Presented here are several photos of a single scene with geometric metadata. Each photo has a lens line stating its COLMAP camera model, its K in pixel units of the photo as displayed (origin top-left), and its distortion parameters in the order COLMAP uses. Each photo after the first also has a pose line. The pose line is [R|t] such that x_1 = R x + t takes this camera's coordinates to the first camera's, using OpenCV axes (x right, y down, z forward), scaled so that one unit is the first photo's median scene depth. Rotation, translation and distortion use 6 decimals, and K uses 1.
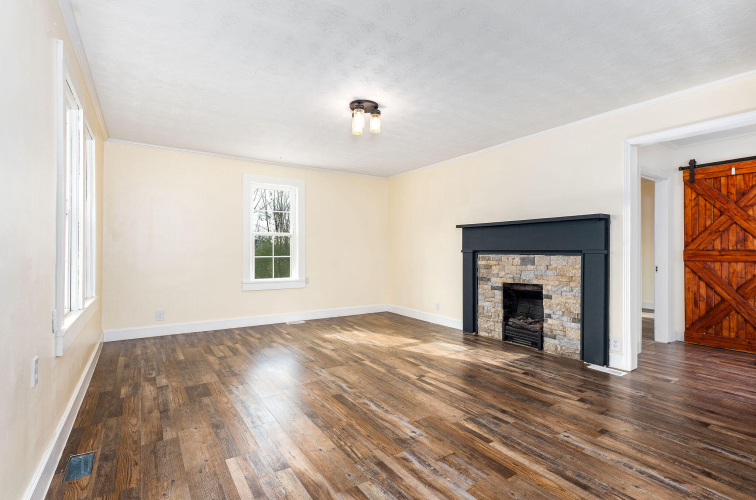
lens RADIAL K [[357.9, 0, 378.0], [0, 357.9, 250.0], [0, 0, 1]] dist [0.002528, 0.000419]
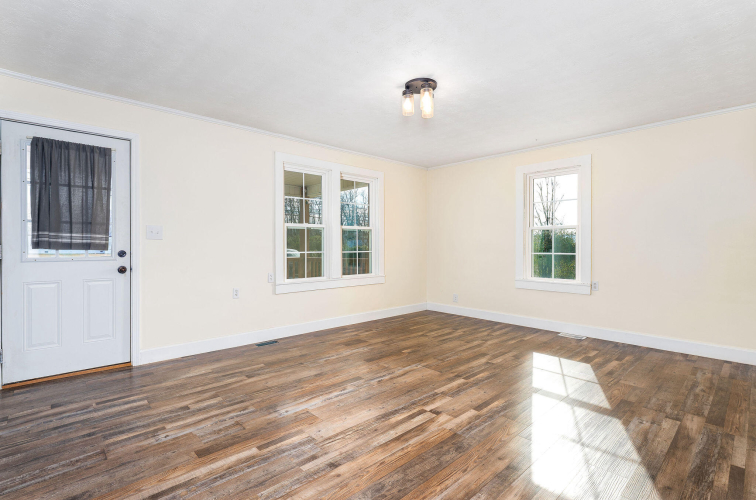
lens RADIAL K [[357.9, 0, 378.0], [0, 357.9, 250.0], [0, 0, 1]] dist [0.002528, 0.000419]
pose [[0.165429, 0.007083, -0.986196, 0.736077], [0.002627, 0.999967, 0.007623, 0.002323], [0.986218, -0.003852, 0.165405, 0.656583]]
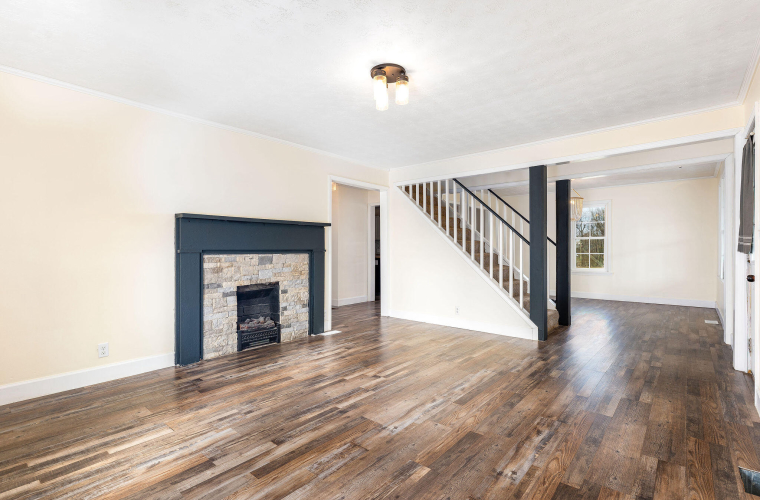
lens RADIAL K [[359.8, 0, 380.0], [0, 359.8, 250.0], [0, 0, 1]] dist [0.002528, 0.000419]
pose [[-0.273242, -0.002872, 0.961941, -0.730800], [-0.000722, 0.999996, 0.002781, -0.001392], [-0.961945, 0.000065, -0.273243, 1.097666]]
